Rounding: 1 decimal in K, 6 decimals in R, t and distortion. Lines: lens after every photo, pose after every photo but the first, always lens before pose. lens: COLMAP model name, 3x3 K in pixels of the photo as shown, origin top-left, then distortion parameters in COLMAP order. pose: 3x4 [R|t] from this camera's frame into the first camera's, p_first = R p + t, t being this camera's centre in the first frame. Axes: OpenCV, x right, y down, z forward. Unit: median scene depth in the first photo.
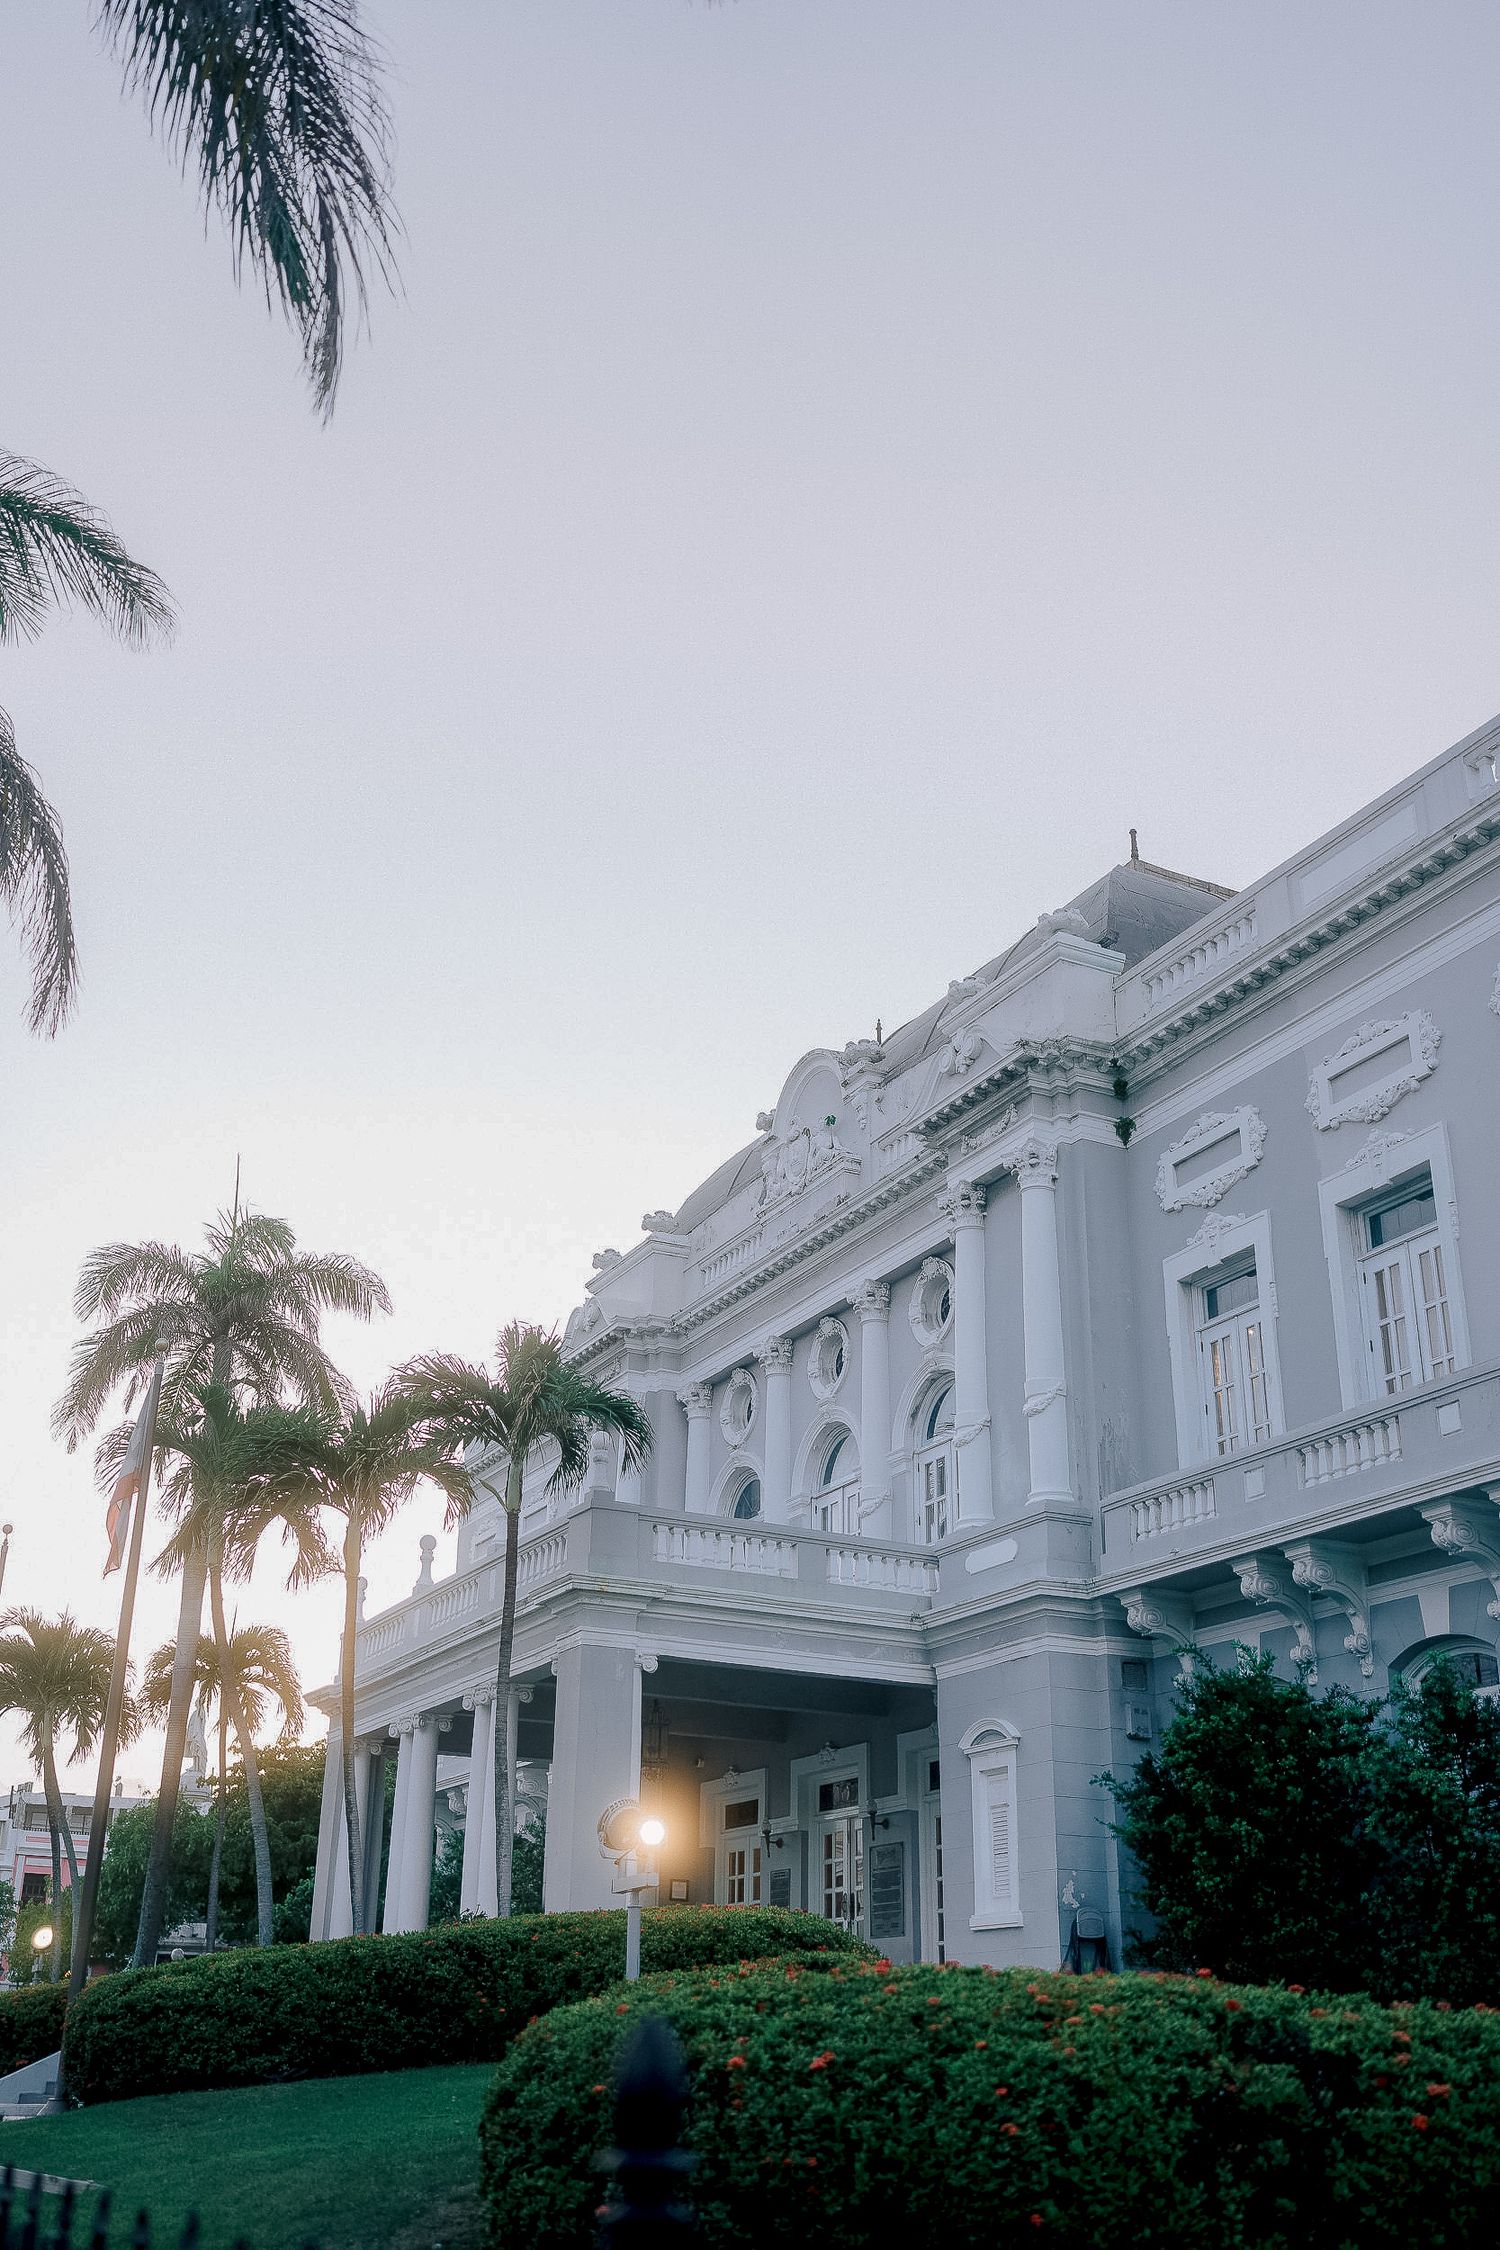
lens RADIAL K [[2121.9, 0, 750.0], [0, 2121.9, 1125.0], [0, 0, 1]] dist [-0.007188, -0.007031]
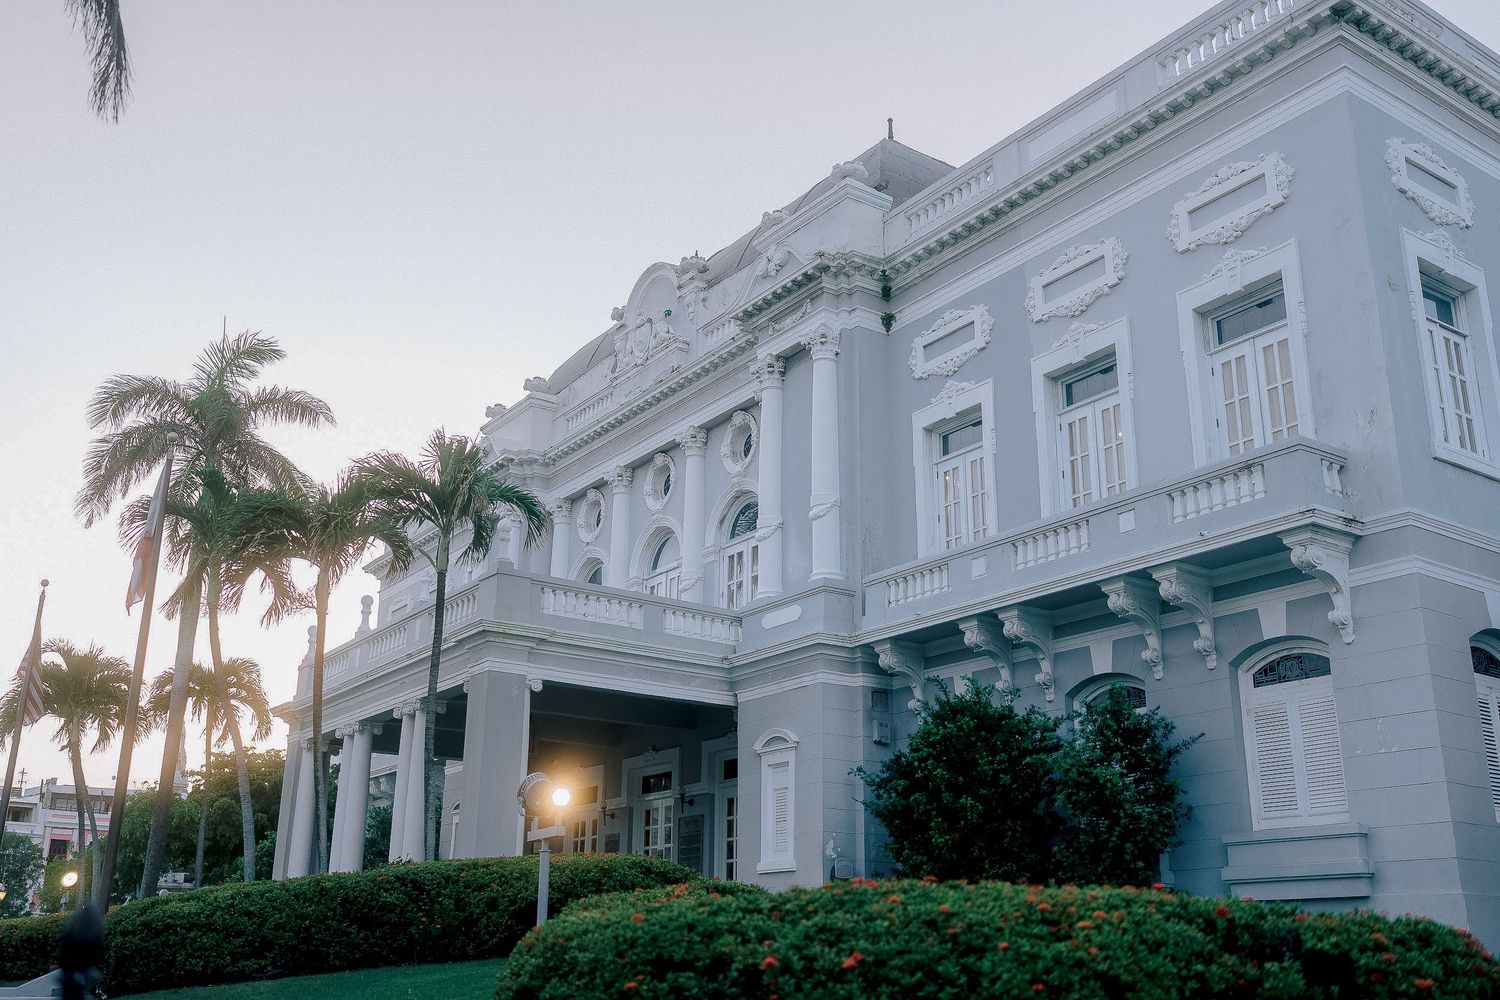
lens RADIAL K [[1413.6, 0, 750.0], [0, 1413.6, 500.0], [0, 0, 1]] dist [-0.002189, 0.006079]
pose [[0.990637, 0.038213, 0.131064, -0.034731], [-0.051133, 0.994001, 0.096679, 0.037057], [-0.126583, -0.102476, 0.986649, 0.083803]]
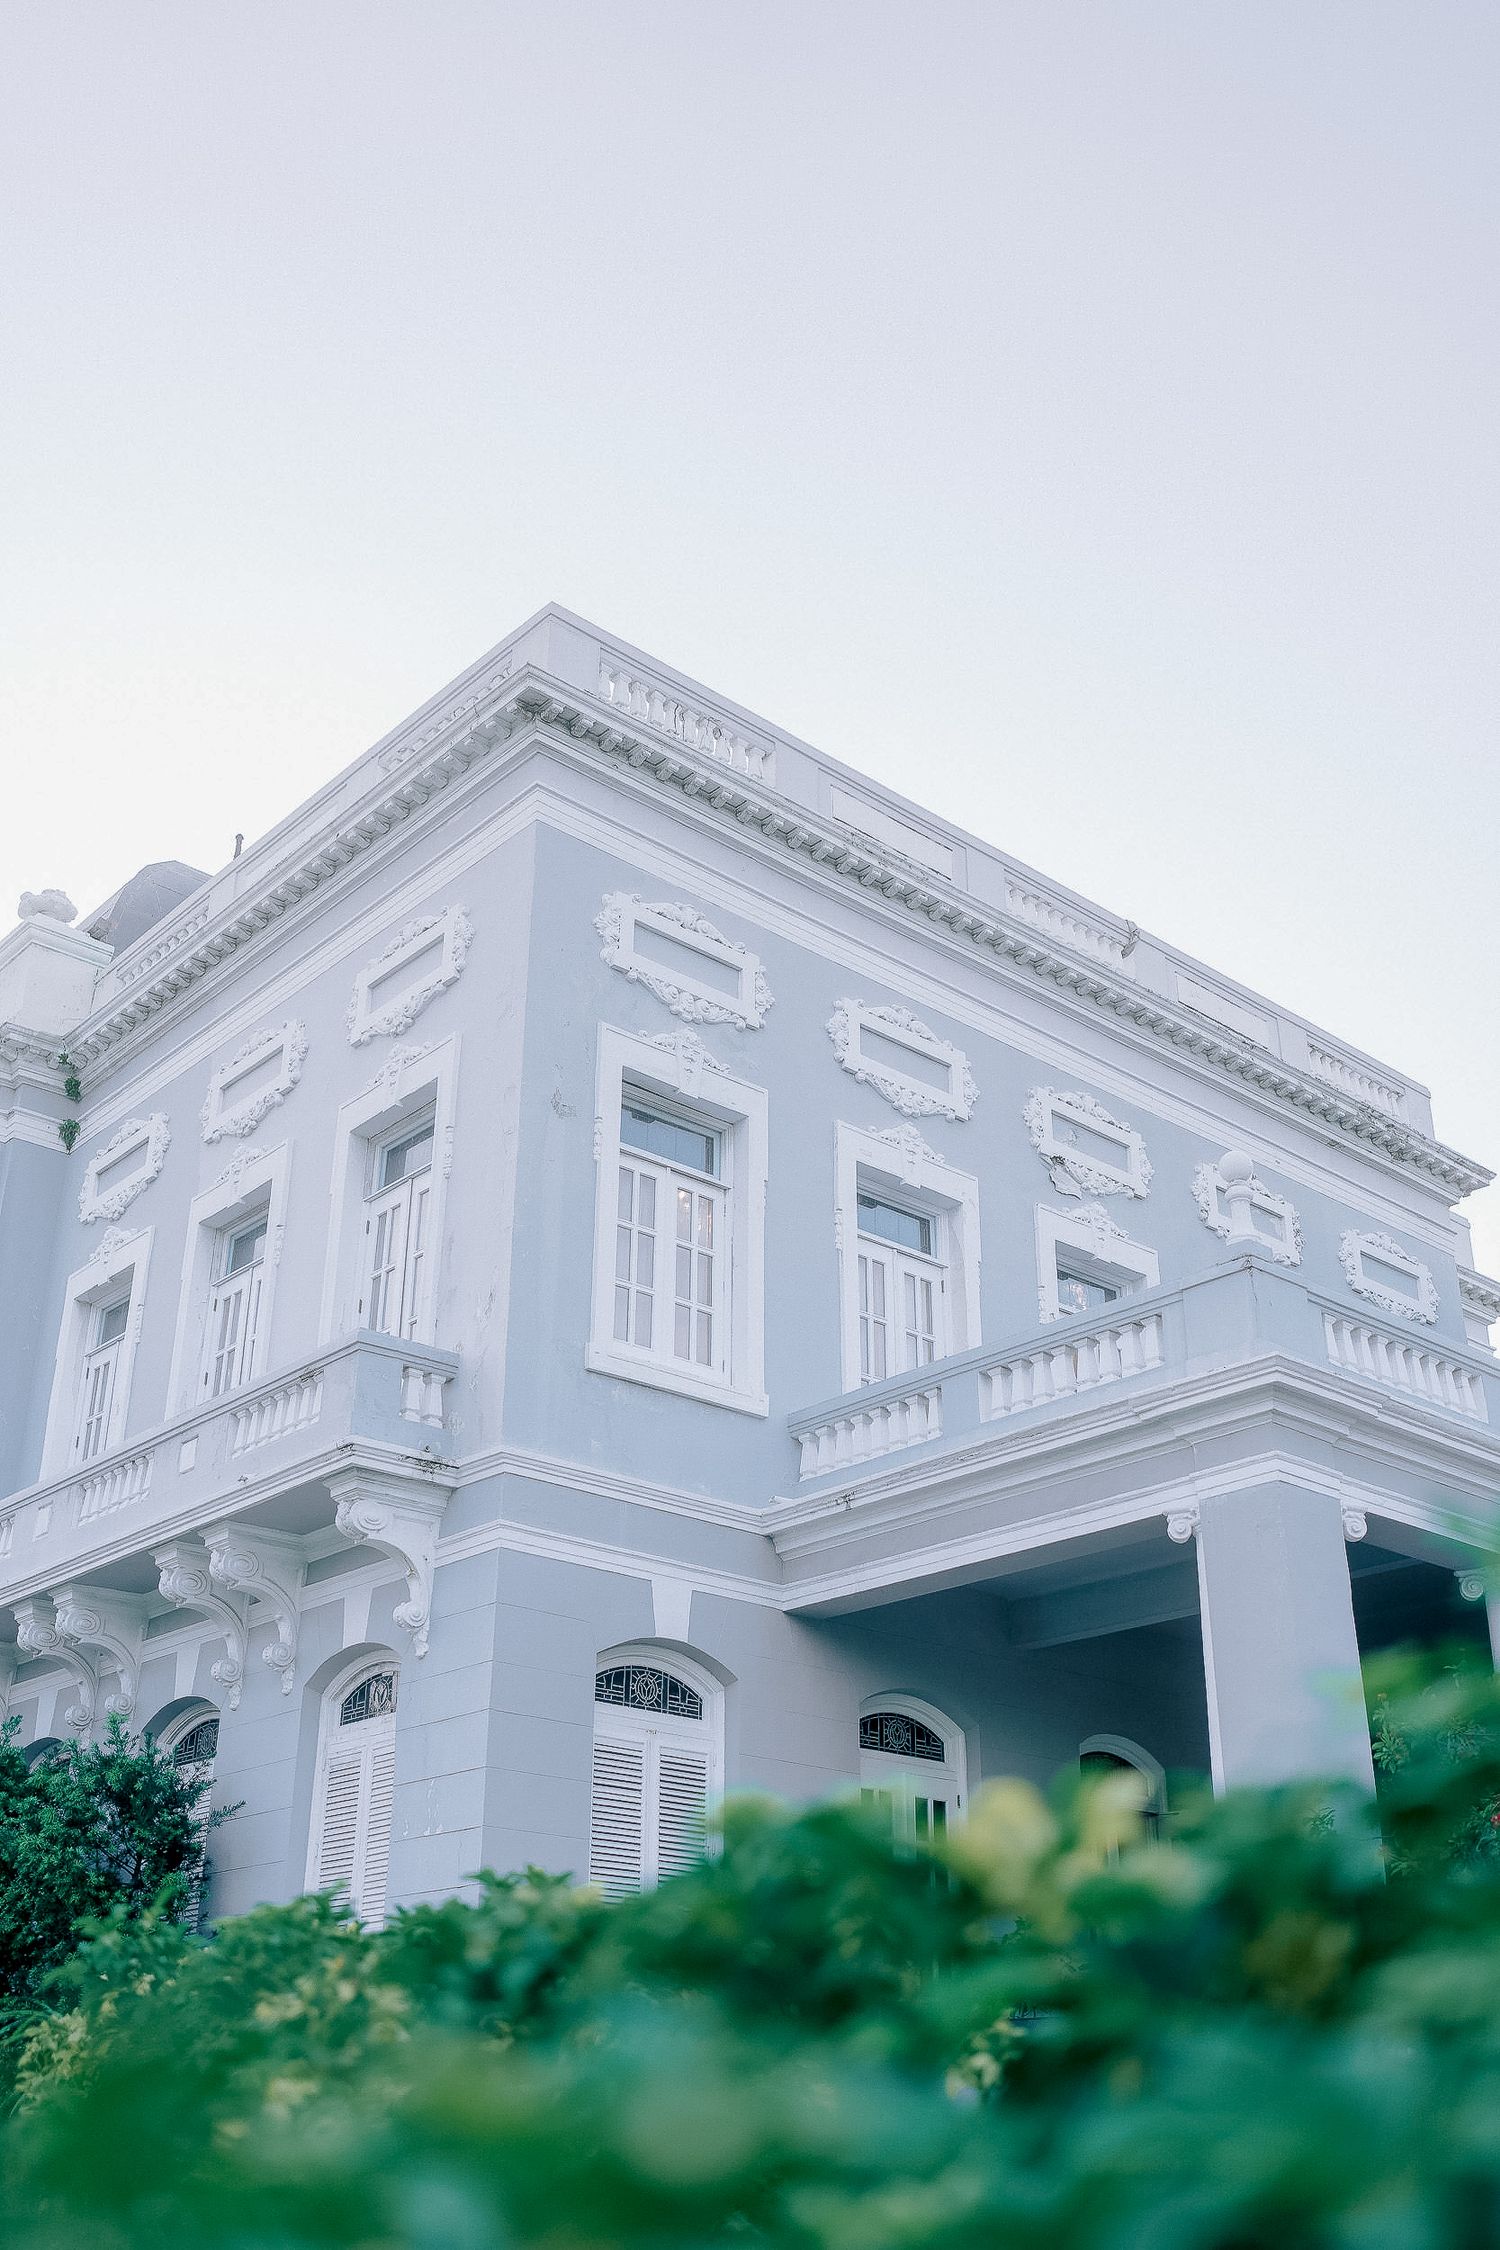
lens RADIAL K [[2121.9, 0, 750.0], [0, 2121.9, 1125.0], [0, 0, 1]] dist [-0.007188, -0.007031]
pose [[0.969651, 0.096932, 0.224458, 0.279346], [-0.089768, 0.995080, -0.041929, 0.011792], [-0.227417, 0.020507, 0.973581, 0.049695]]
